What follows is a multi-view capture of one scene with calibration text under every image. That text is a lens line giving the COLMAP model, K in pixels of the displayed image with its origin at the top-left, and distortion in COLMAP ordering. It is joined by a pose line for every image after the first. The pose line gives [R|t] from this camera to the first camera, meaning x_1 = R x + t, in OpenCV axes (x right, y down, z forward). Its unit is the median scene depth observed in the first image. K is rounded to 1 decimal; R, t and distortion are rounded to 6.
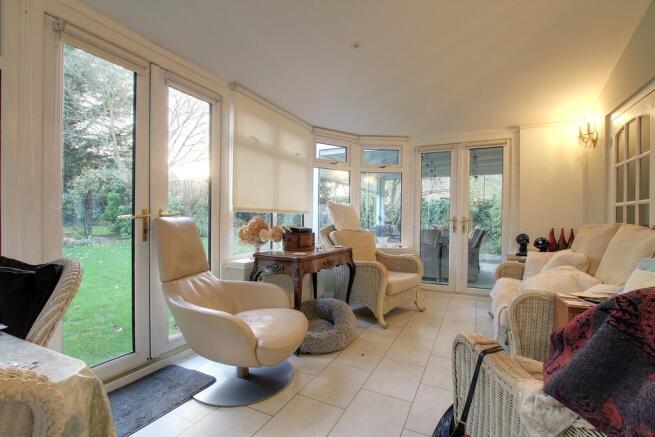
lens RADIAL K [[302.5, 0, 327.5], [0, 302.5, 218.5], [0, 0, 1]] dist [-0.002172, -0.000005]
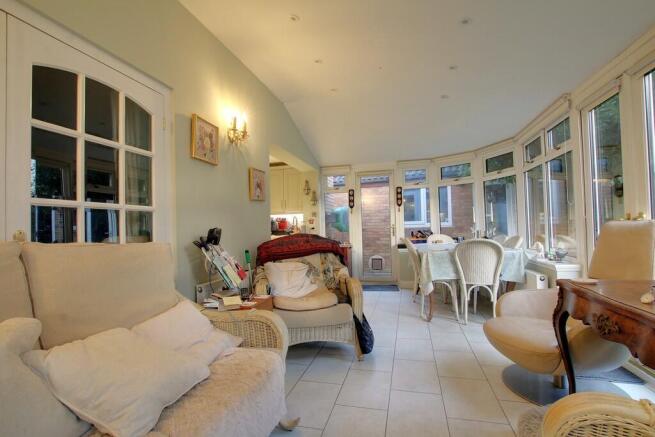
lens RADIAL K [[302.5, 0, 327.5], [0, 302.5, 218.5], [0, 0, 1]] dist [-0.002172, -0.000005]
pose [[-0.958317, 0.006904, -0.285624, 0.722127], [0.014845, 0.999561, -0.025647, -0.002348], [0.285321, -0.028818, -0.957999, 1.765476]]
